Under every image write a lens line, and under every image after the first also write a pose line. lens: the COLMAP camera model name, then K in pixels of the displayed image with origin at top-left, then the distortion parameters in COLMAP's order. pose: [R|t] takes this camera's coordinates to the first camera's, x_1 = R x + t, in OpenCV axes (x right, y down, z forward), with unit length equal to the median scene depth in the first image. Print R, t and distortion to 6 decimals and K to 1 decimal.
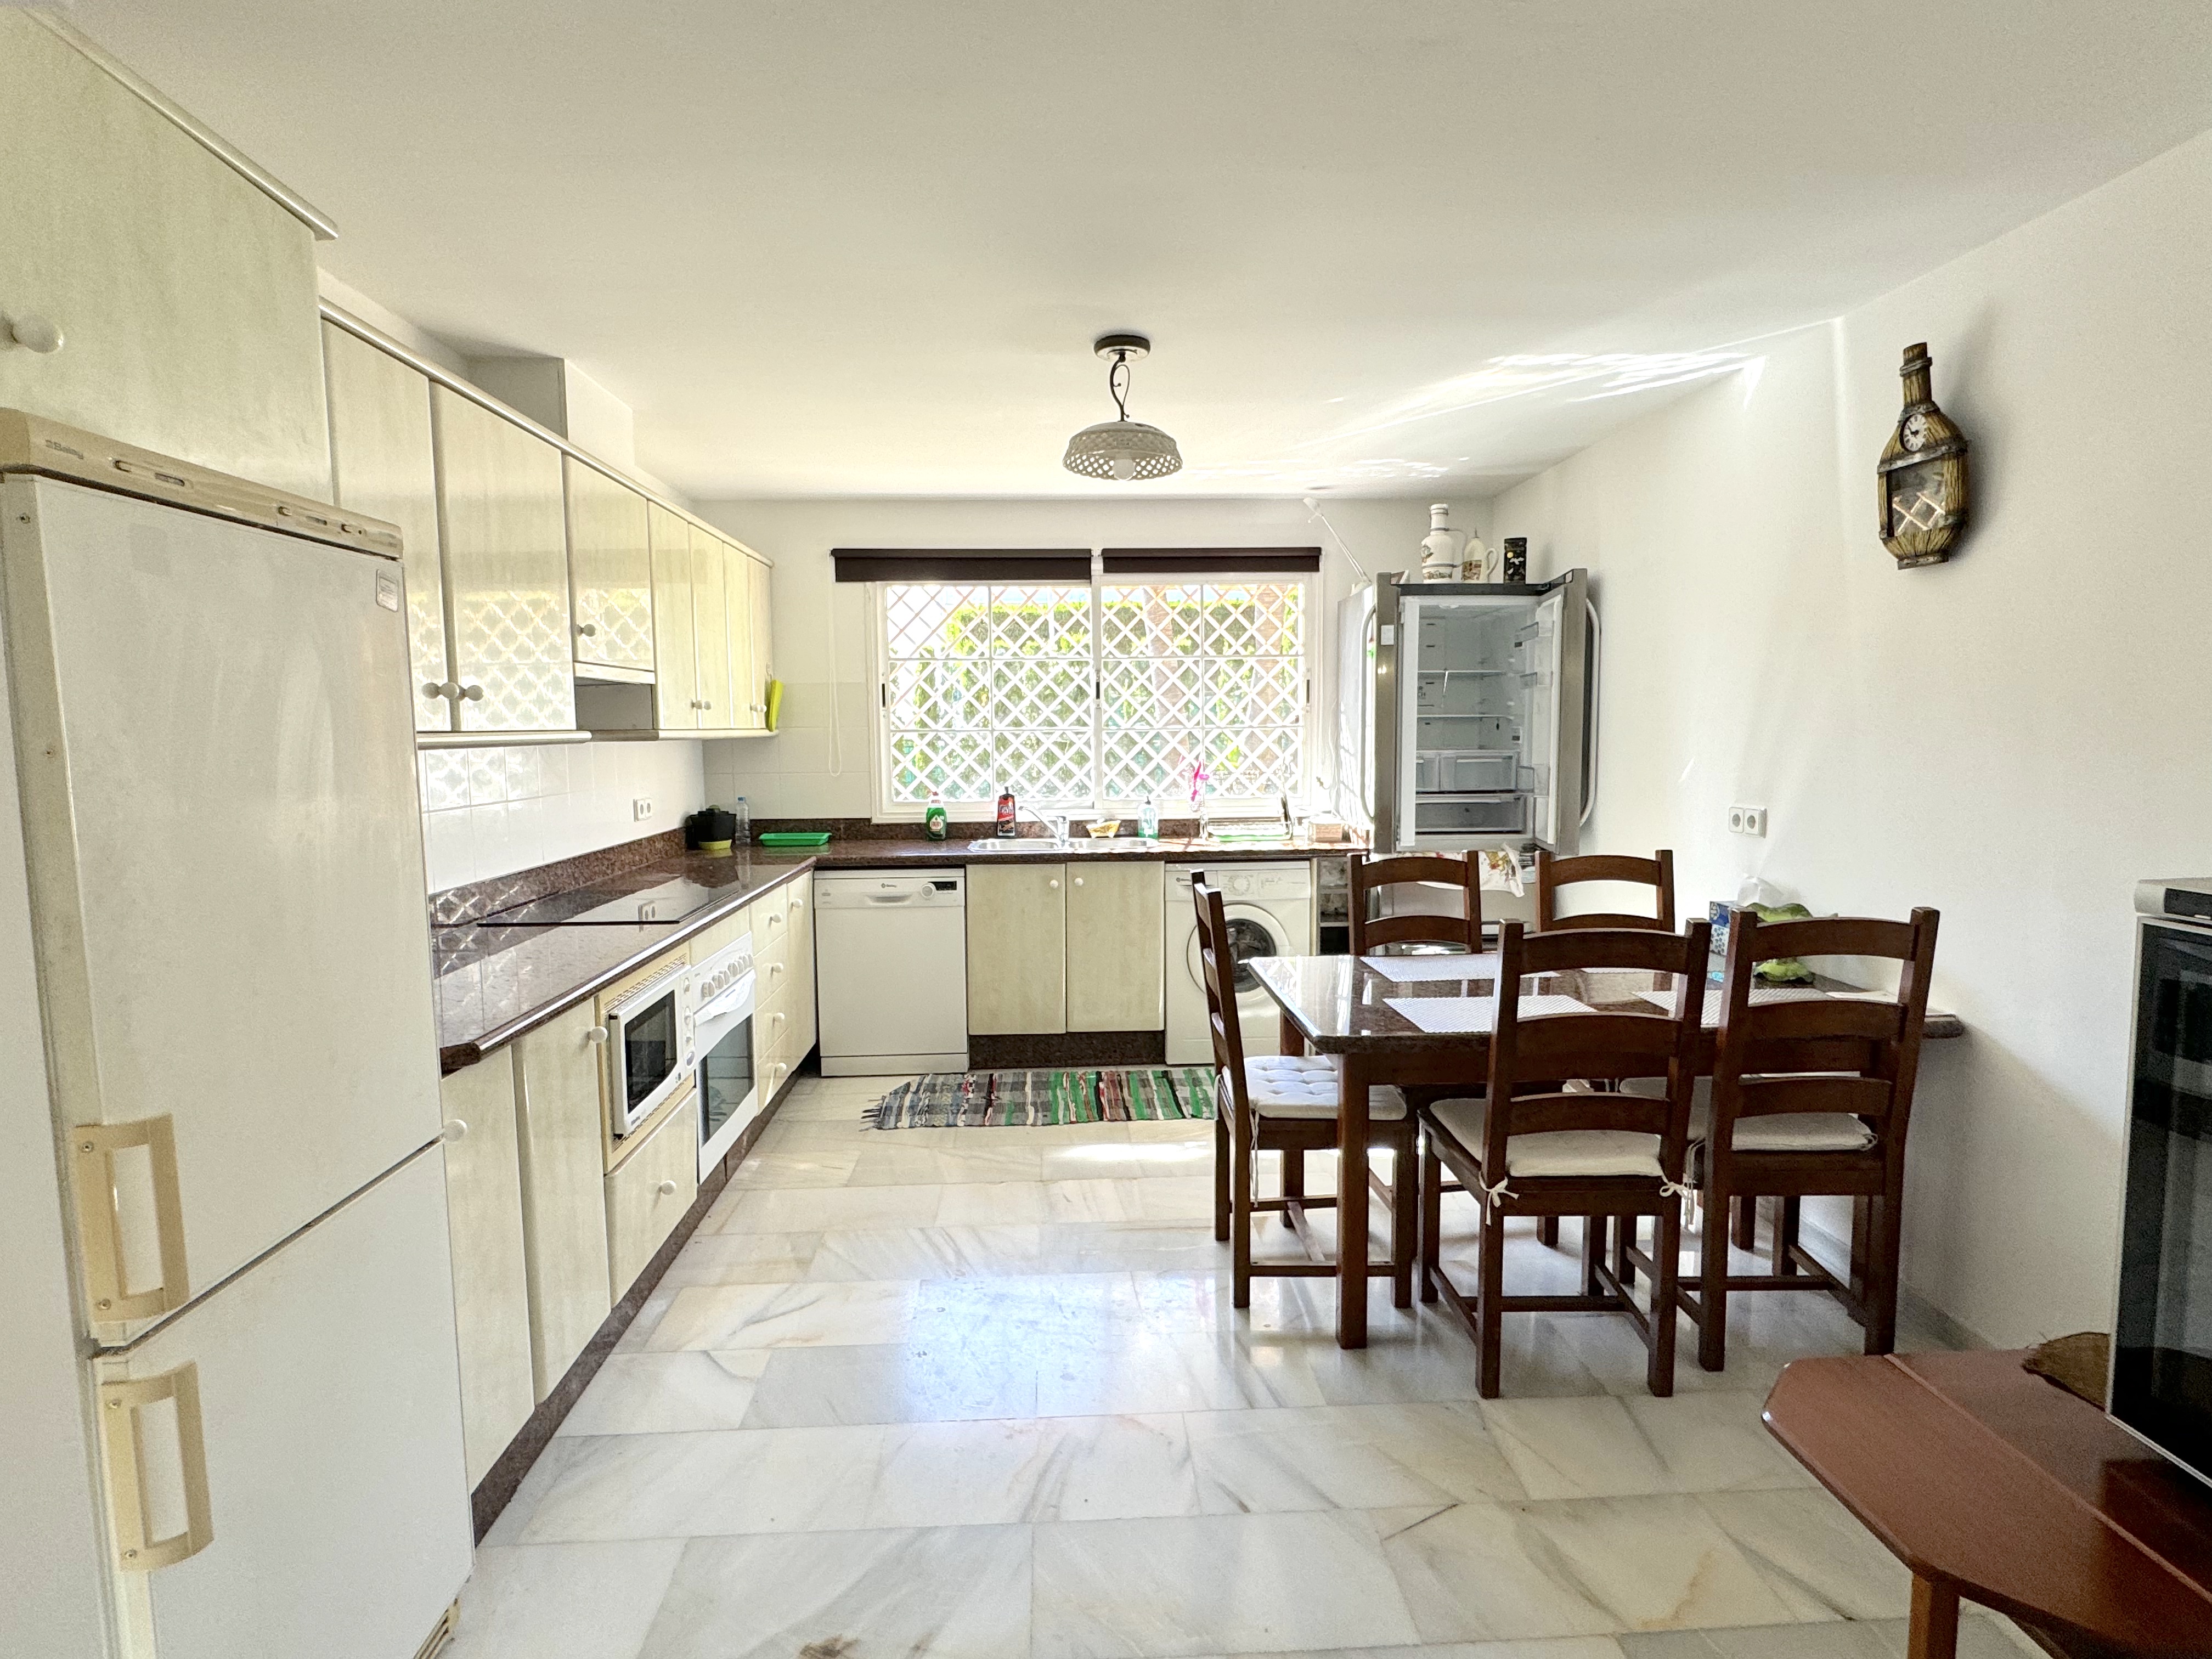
lens RADIAL K [[1123.7, 0, 1106.0], [0, 1123.7, 829.5], [0, 0, 1]] dist [-0.001784, 0.000932]
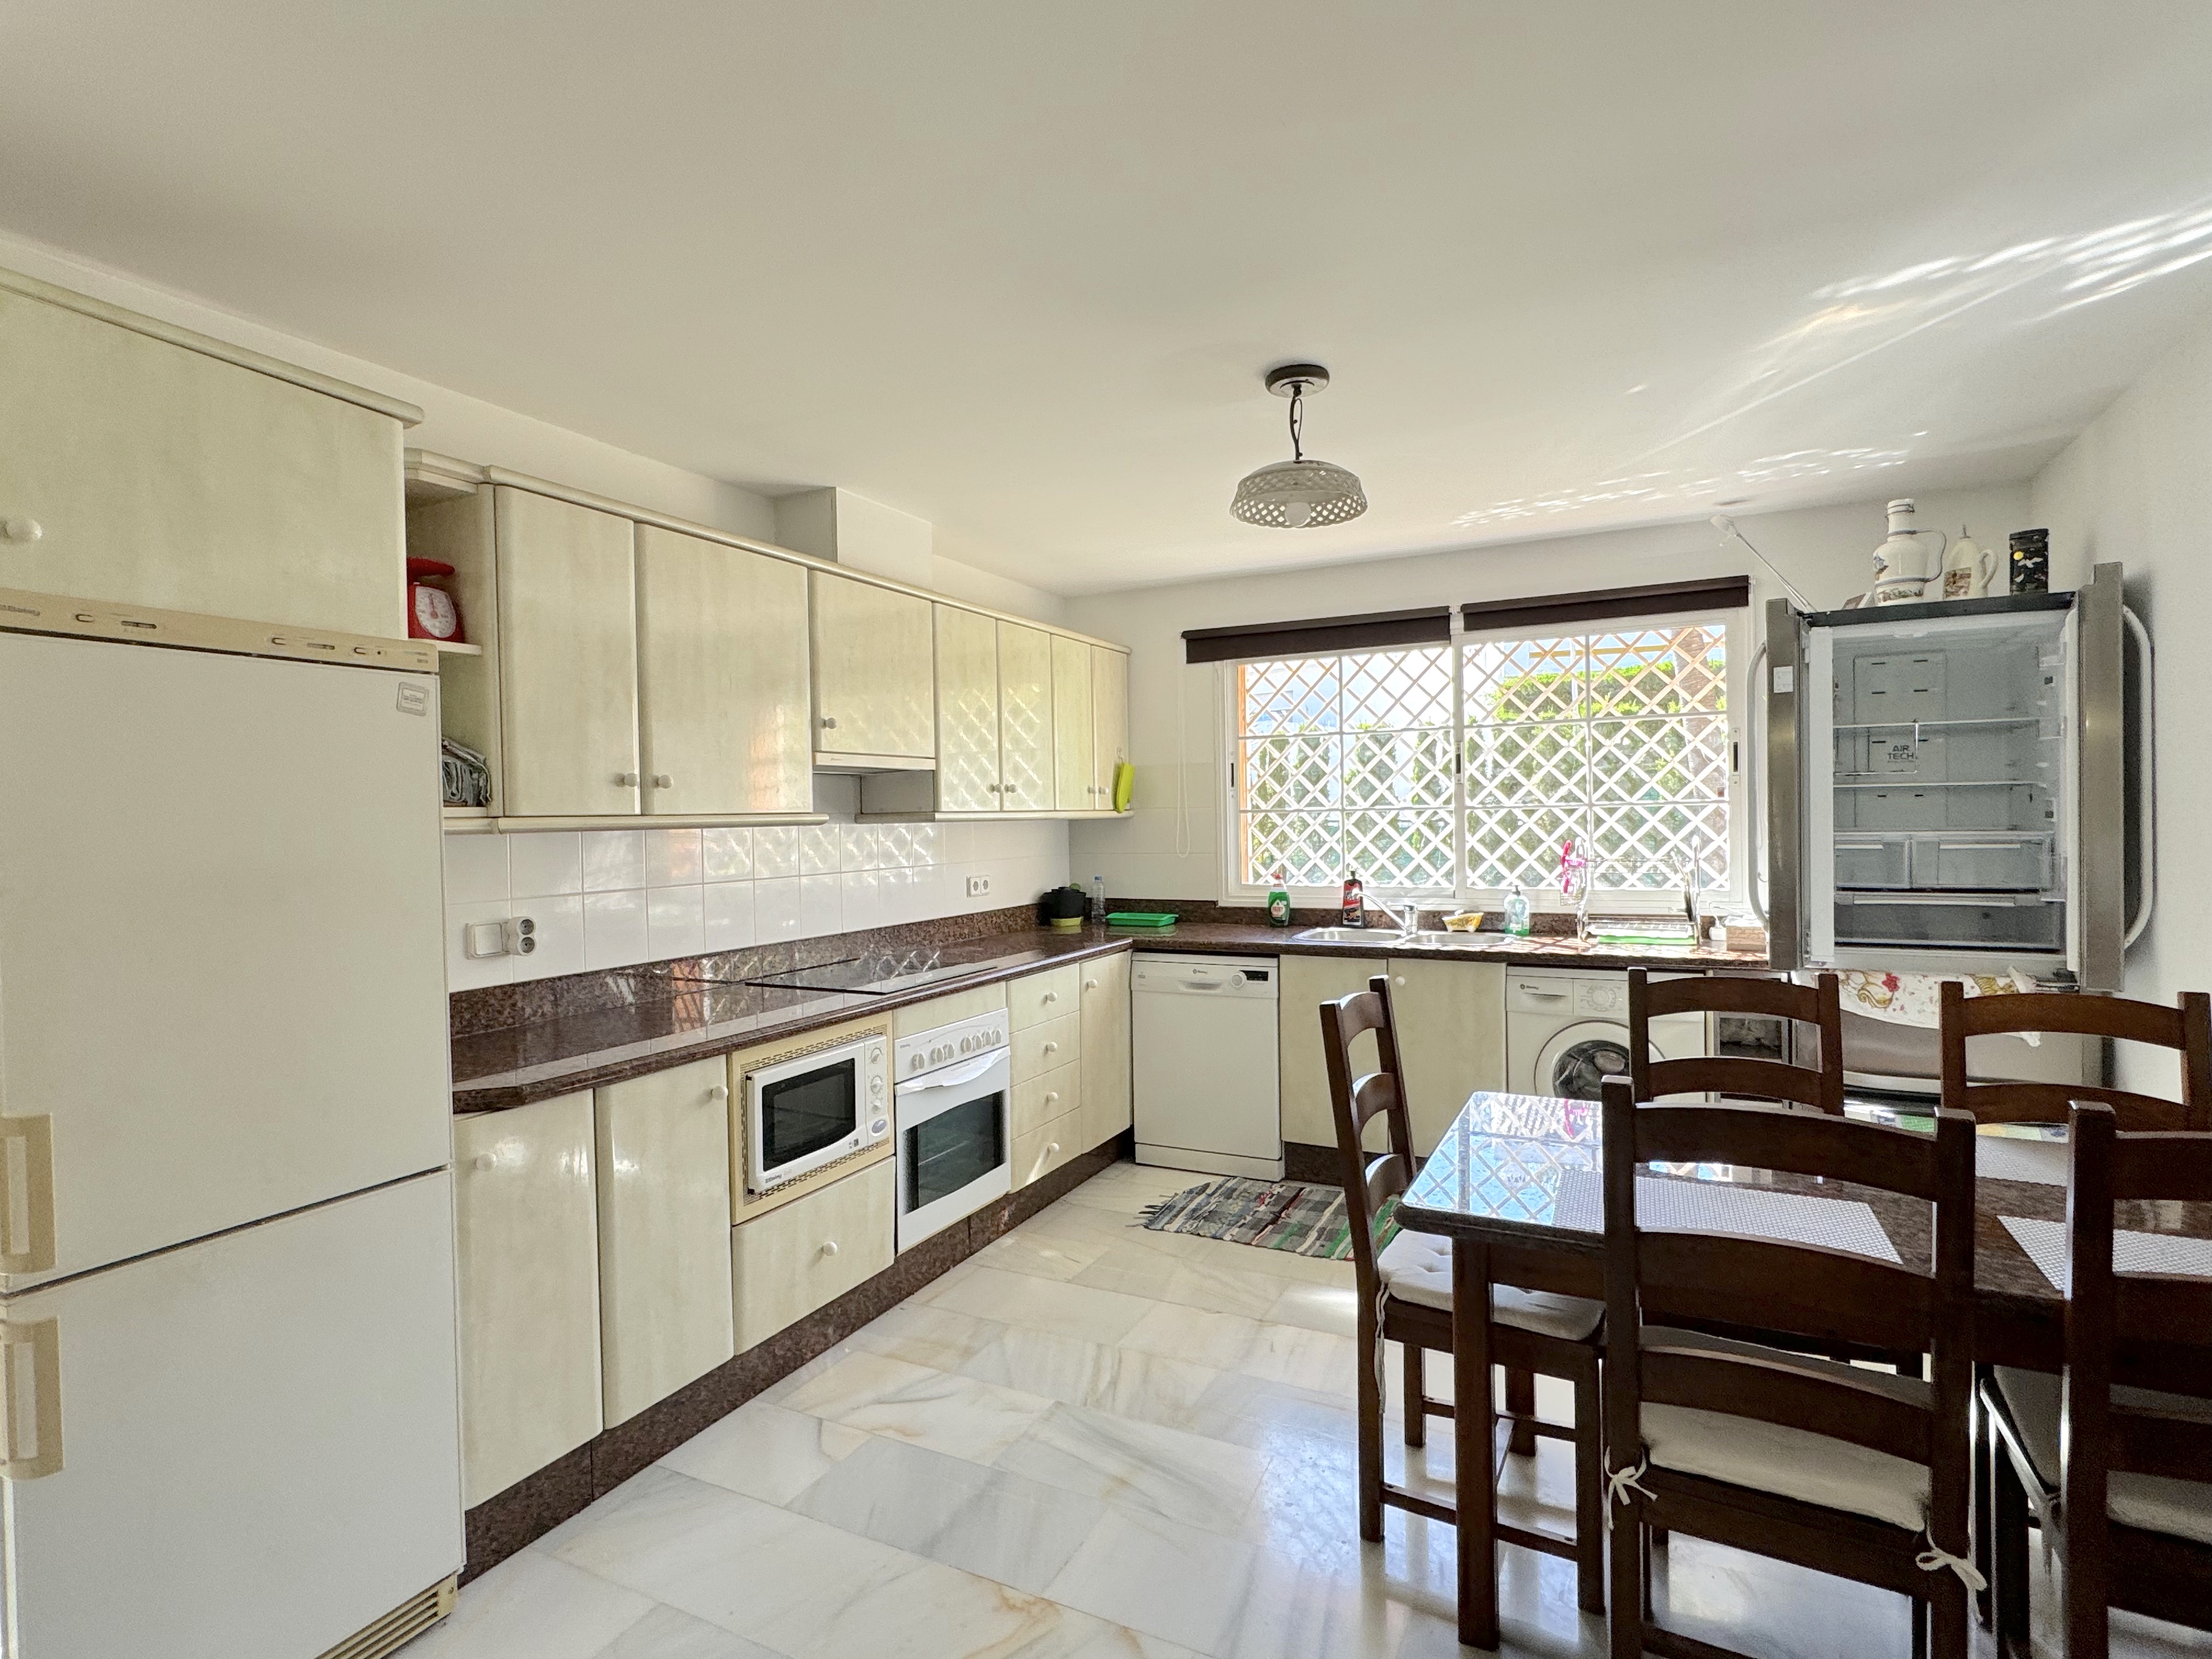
lens RADIAL K [[1123.7, 0, 1106.0], [0, 1123.7, 829.5], [0, 0, 1]] dist [-0.001784, 0.000932]
pose [[0.867967, 0.000067, -0.496622, 0.213699], [-0.035573, 0.997440, -0.062038, -0.008899], [0.495346, 0.071513, 0.865747, 0.118661]]
